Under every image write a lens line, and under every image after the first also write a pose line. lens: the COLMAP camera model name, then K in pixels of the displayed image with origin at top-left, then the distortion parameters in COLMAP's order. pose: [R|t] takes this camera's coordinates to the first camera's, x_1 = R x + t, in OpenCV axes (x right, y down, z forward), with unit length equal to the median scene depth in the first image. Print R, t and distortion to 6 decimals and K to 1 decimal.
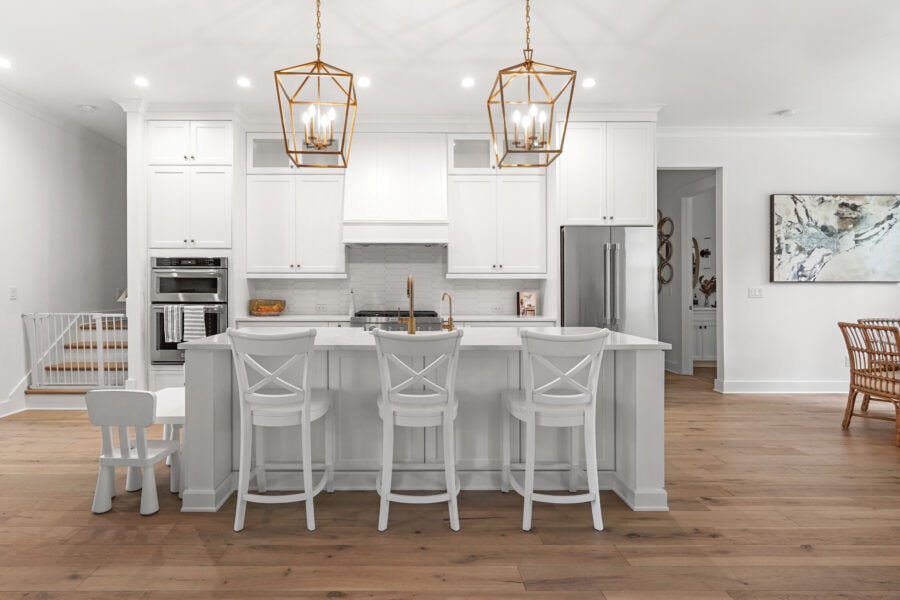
lens RADIAL K [[452.5, 0, 422.0], [0, 452.5, 283.6], [0, 0, 1]] dist [-0.000592, 0.000370]
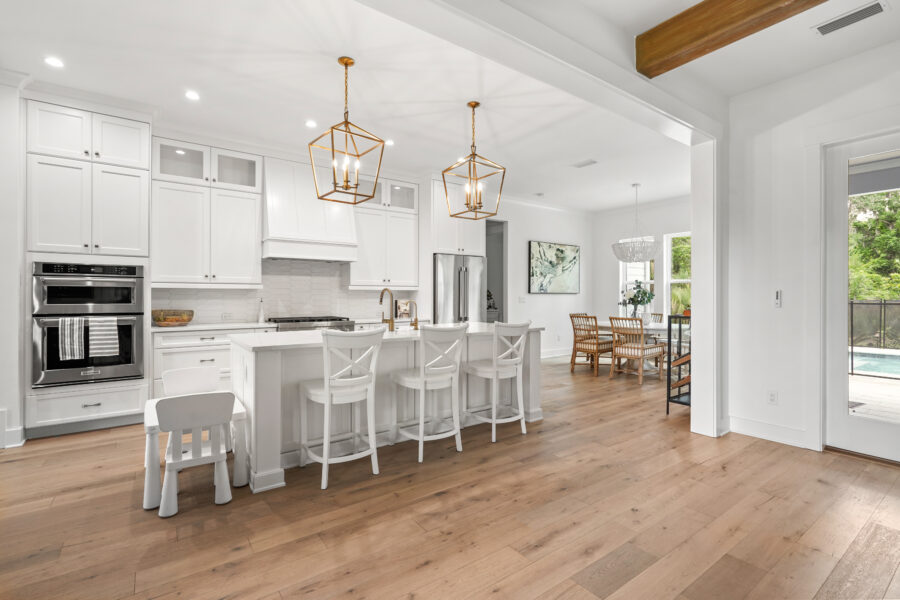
lens RADIAL K [[402.7, 0, 444.0], [0, 402.7, 295.8], [0, 0, 1]] dist [0.000346, 0.001361]
pose [[0.824346, -0.001348, 0.566084, -0.333967], [-0.002122, 0.999983, 0.005470, -0.000876], [-0.566082, -0.005710, 0.824329, -0.051239]]
